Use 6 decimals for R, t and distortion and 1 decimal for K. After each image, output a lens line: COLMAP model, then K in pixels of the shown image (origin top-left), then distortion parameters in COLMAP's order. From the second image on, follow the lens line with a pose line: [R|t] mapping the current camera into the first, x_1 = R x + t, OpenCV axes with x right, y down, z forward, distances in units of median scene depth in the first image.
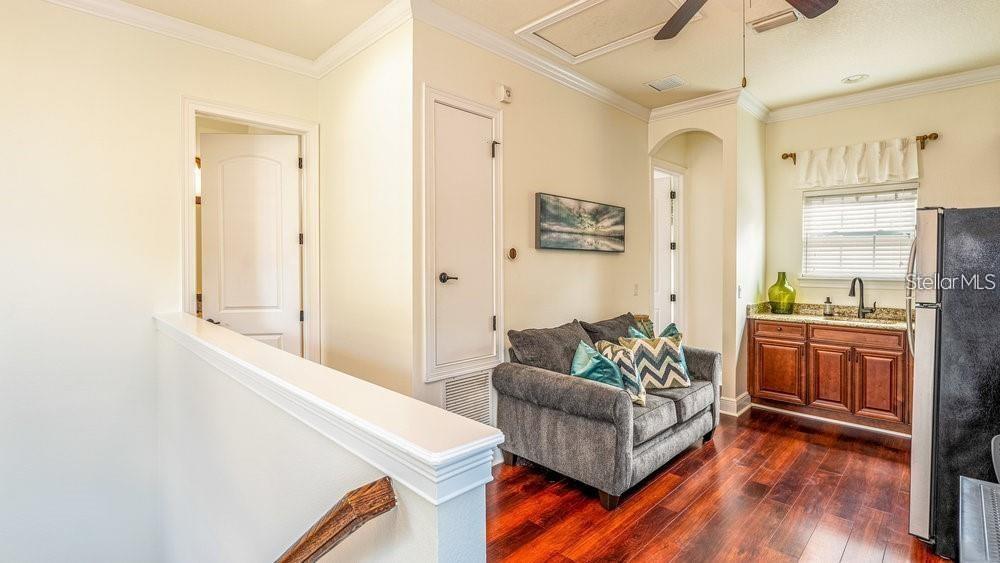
lens RADIAL K [[456.6, 0, 498.6], [0, 456.6, 272.7], [0, 0, 1]] dist [0.003787, 0.000384]
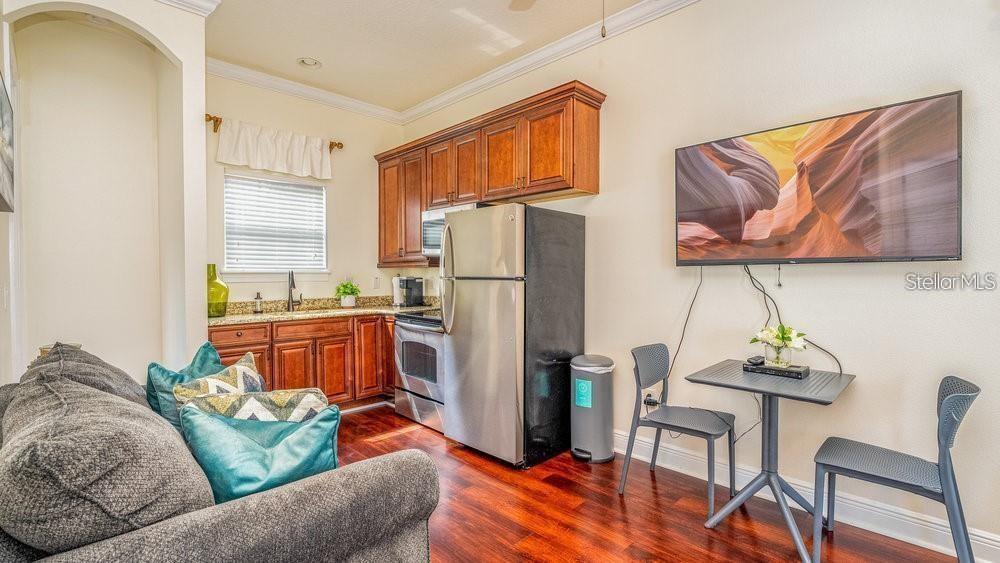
lens RADIAL K [[456.6, 0, 500.1], [0, 456.6, 282.7], [0, 0, 1]] dist [0.003787, 0.000384]
pose [[0.013905, -0.025272, 0.999584, -0.184470], [0.017629, 0.999531, 0.025025, 0.022205], [-0.999748, 0.017274, 0.014344, 0.555539]]
